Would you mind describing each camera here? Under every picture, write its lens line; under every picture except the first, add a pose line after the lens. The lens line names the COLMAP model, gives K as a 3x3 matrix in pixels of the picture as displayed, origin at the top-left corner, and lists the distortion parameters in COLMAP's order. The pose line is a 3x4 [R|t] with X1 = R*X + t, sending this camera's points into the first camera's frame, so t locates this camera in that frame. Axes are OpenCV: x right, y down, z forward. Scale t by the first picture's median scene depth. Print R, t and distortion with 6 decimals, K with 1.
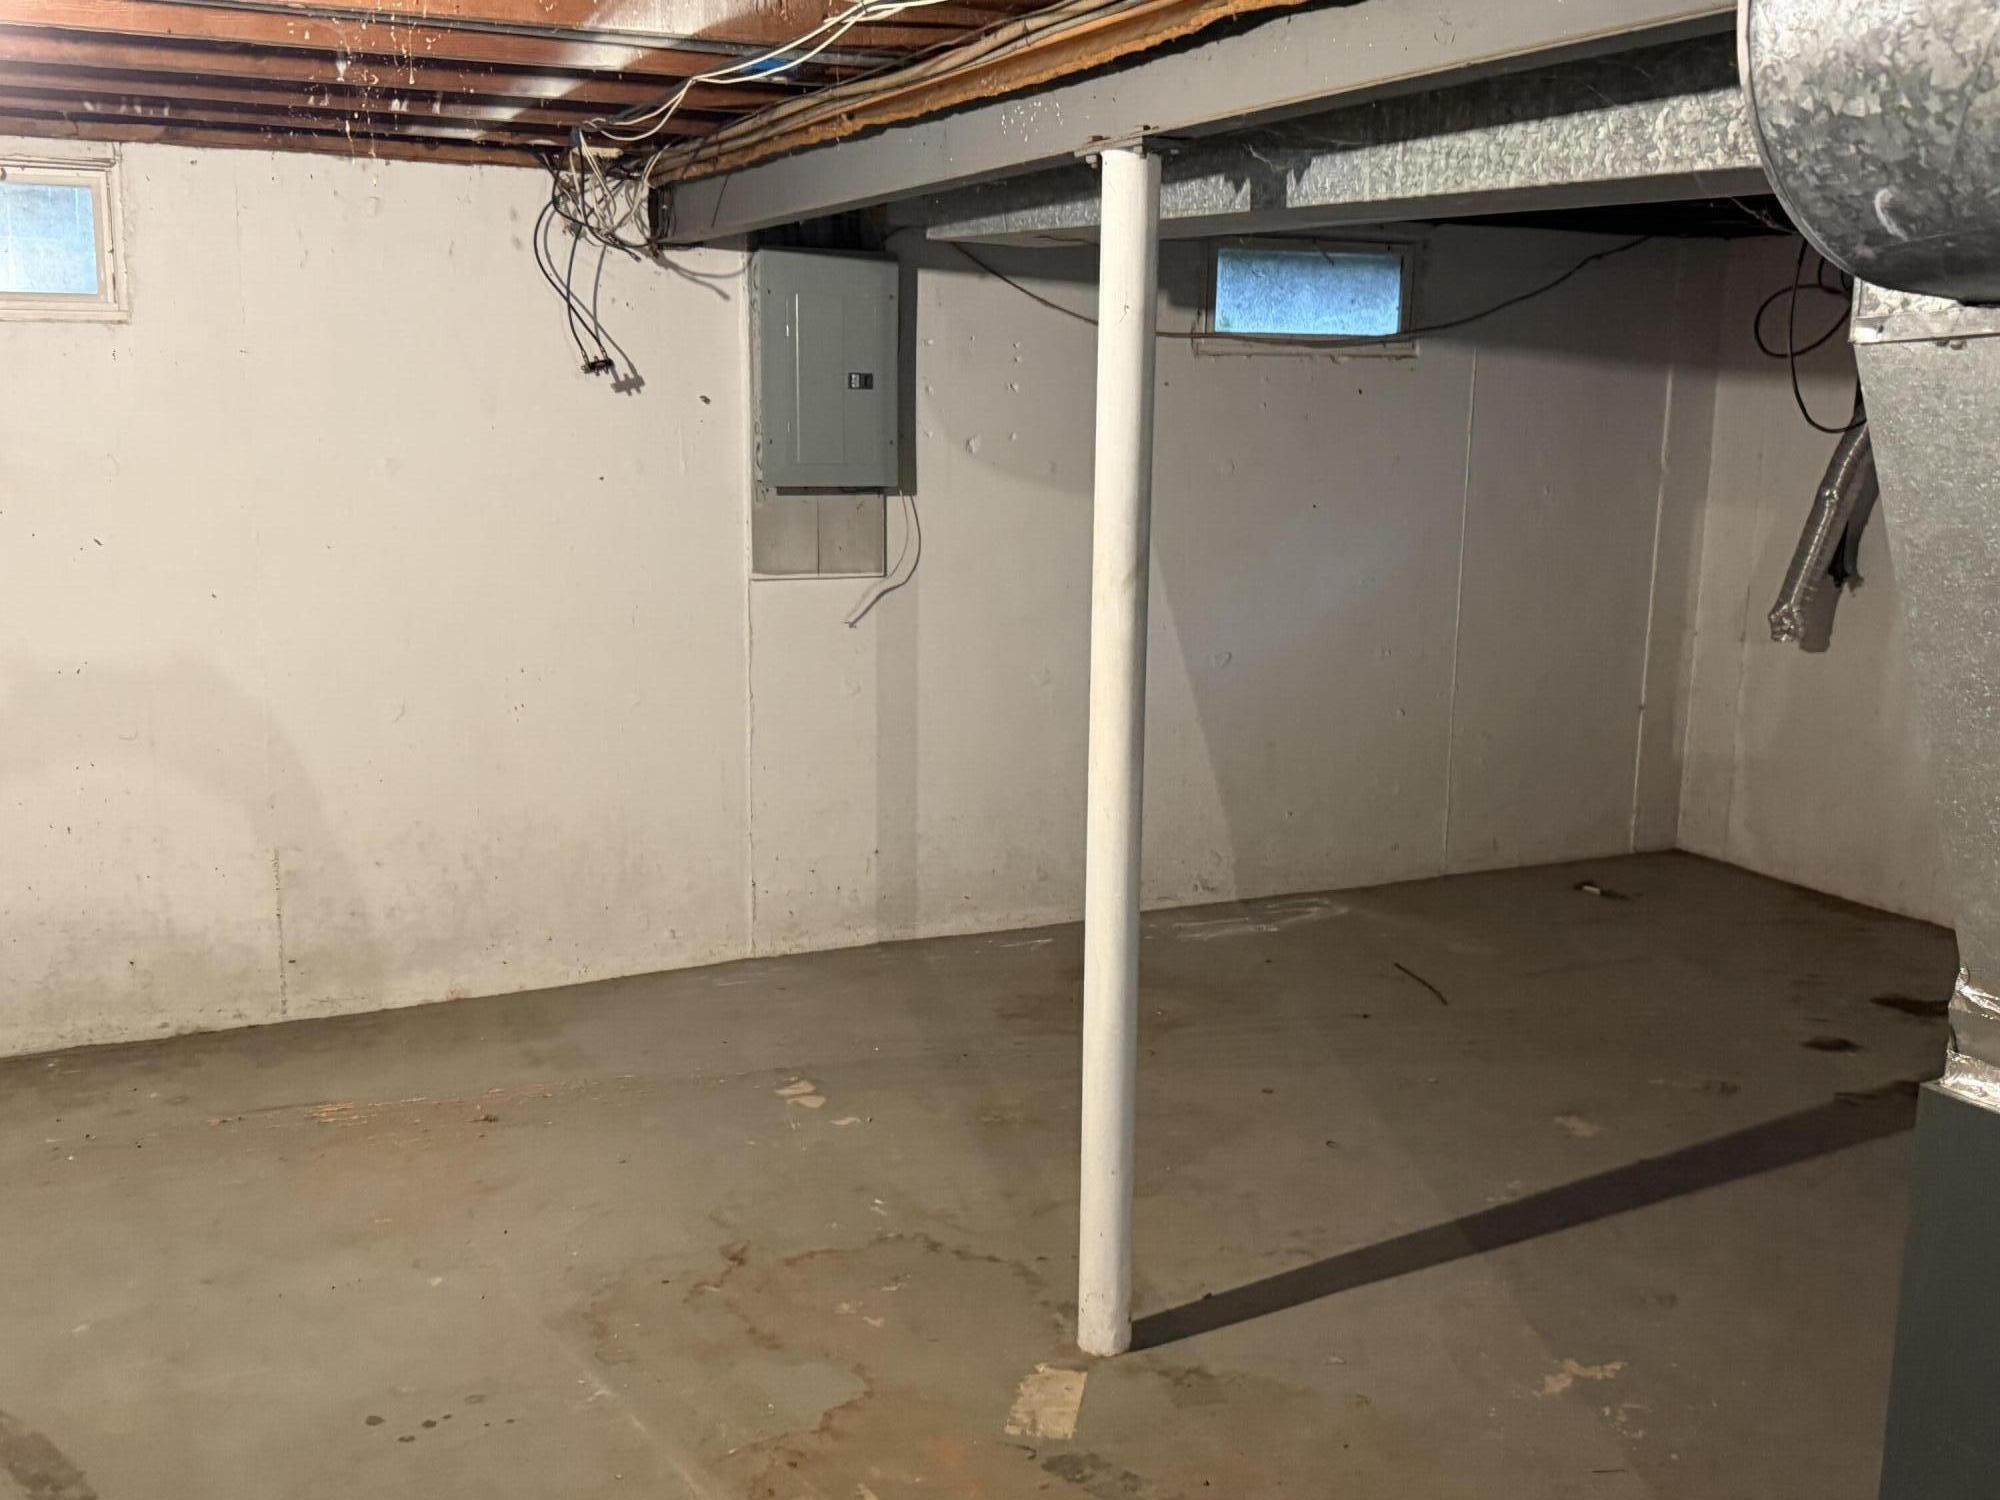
lens RADIAL K [[1950.6, 0, 994.0], [0, 1950.6, 748.8], [0, 0, 1]] dist [0.204406, -0.464736]
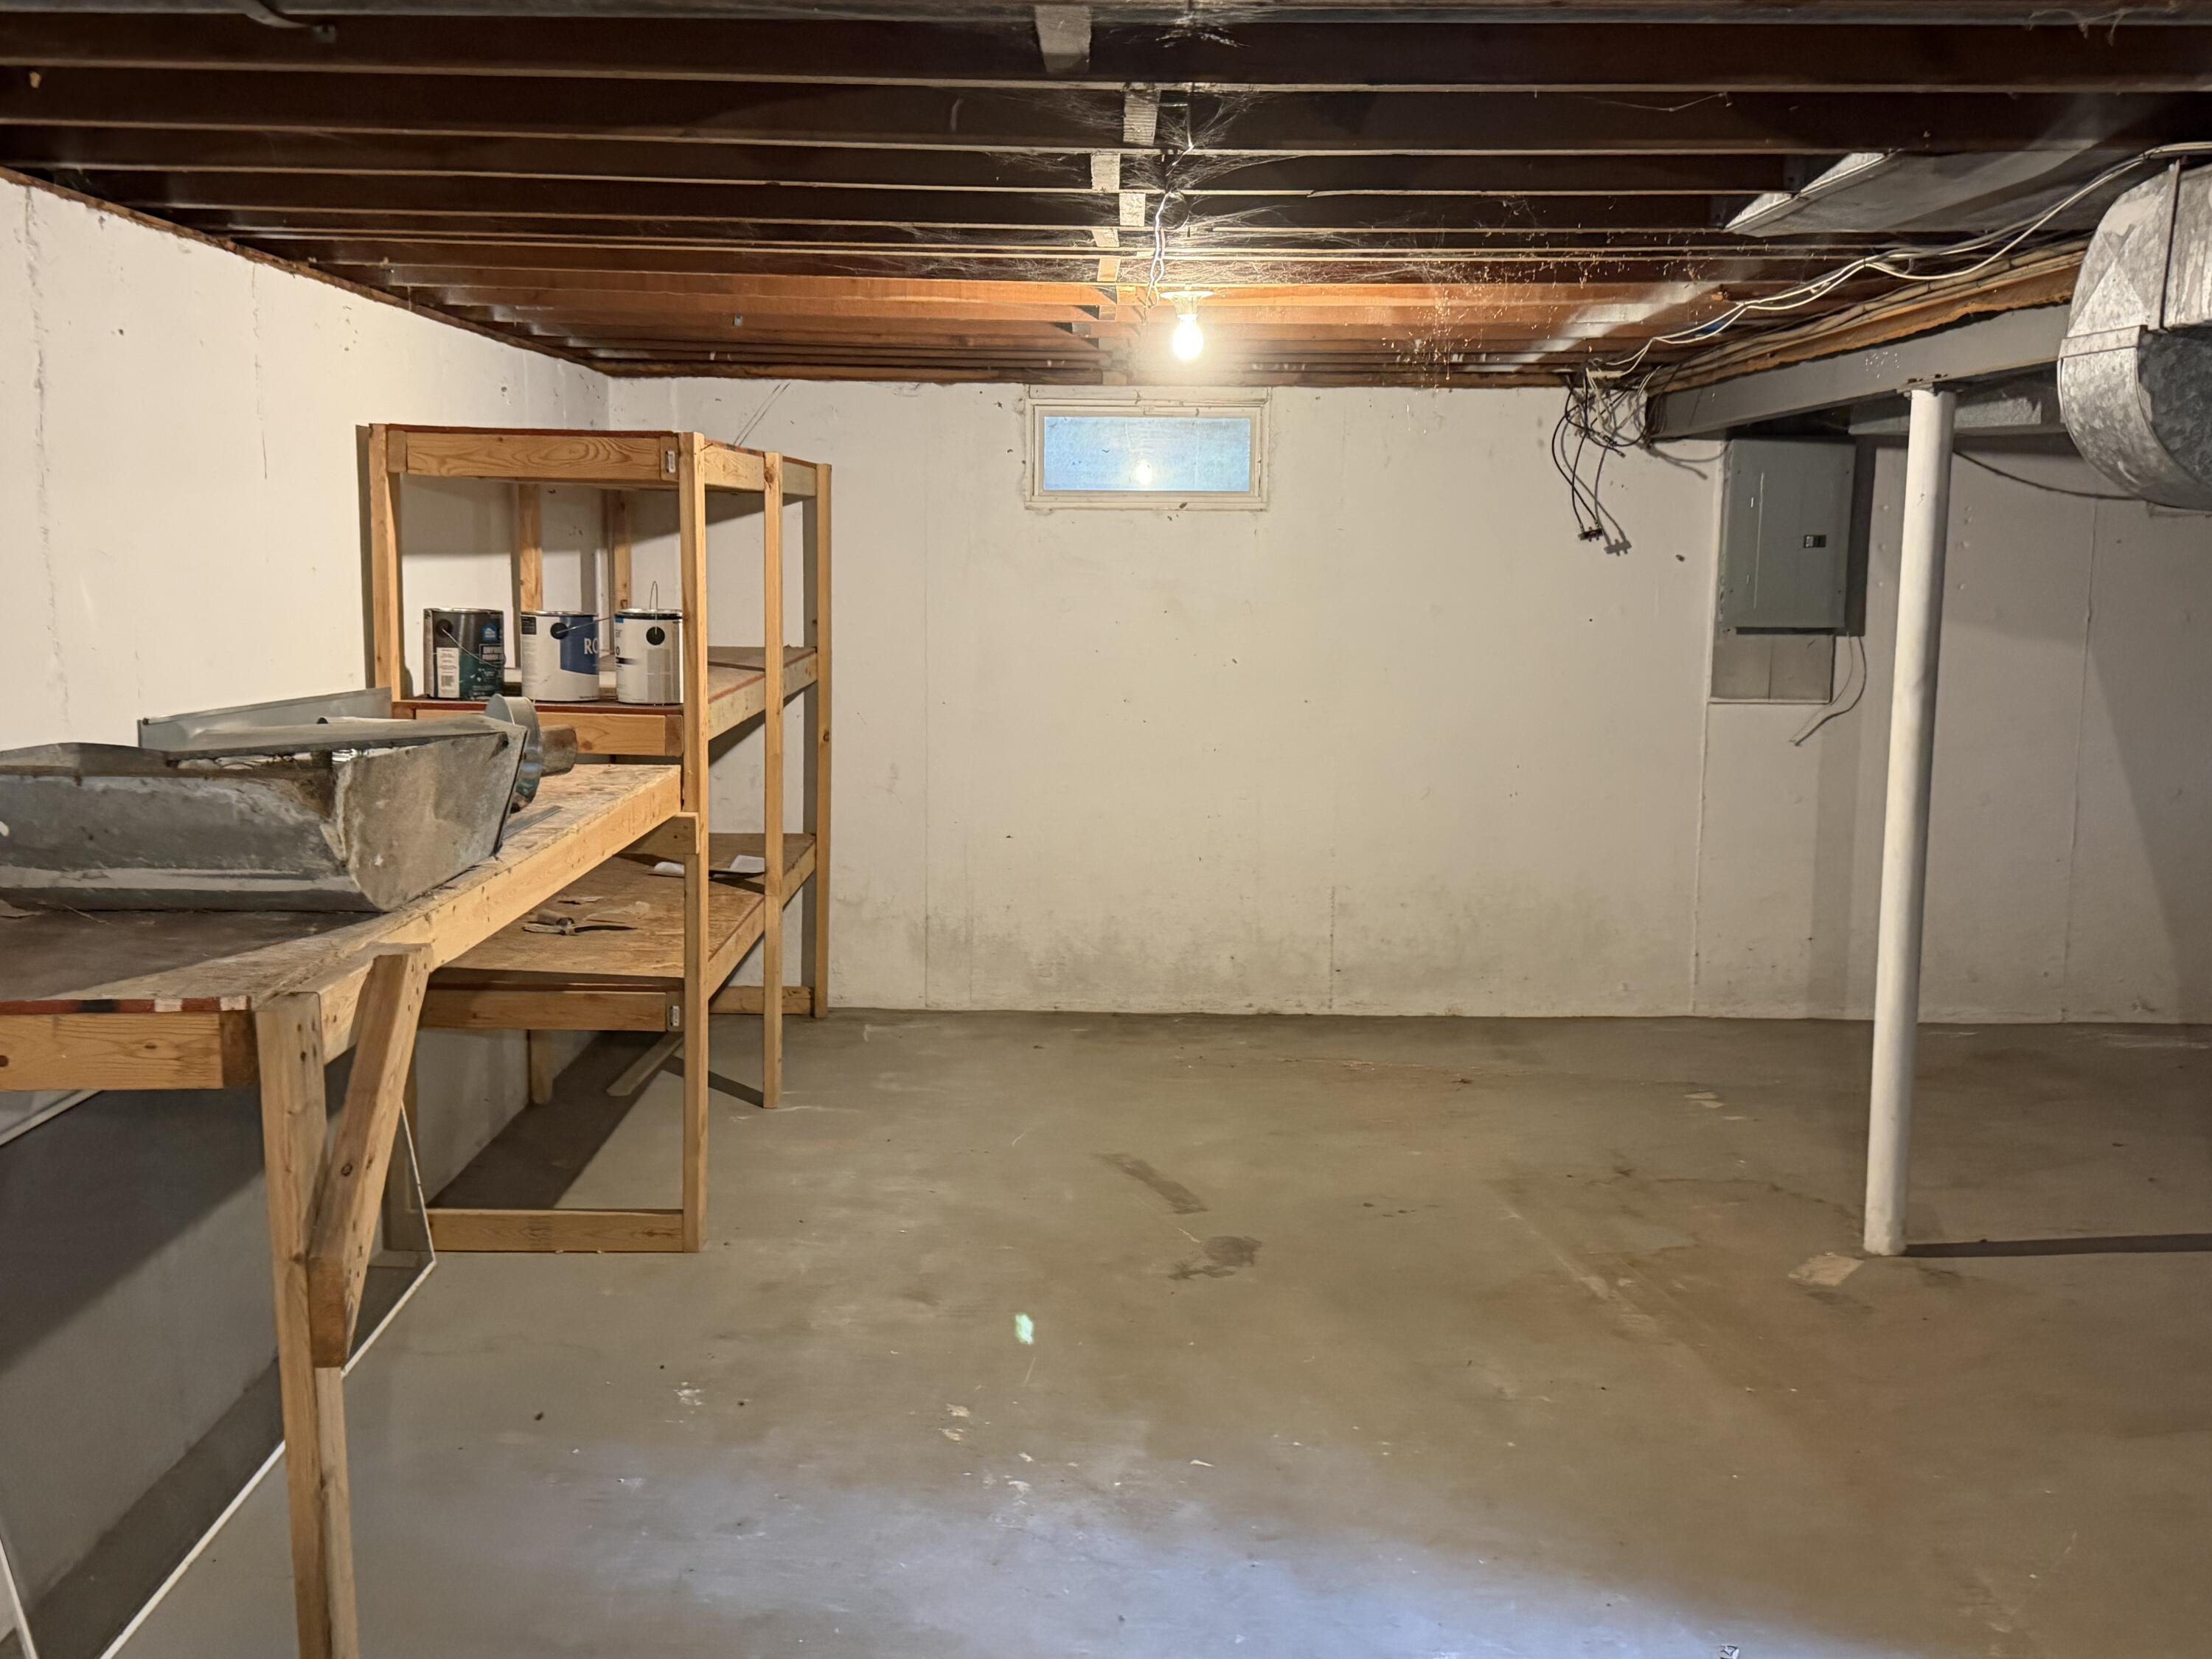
lens RADIAL K [[2157.4, 0, 1099.4], [0, 2157.4, 828.2], [0, 0, 1]] dist [0.204406, -0.464736]
pose [[0.895167, 0.056689, -0.442110, 0.158233], [-0.078774, 0.996387, -0.031737, 0.072106], [0.438714, 0.063237, 0.896399, -0.427984]]
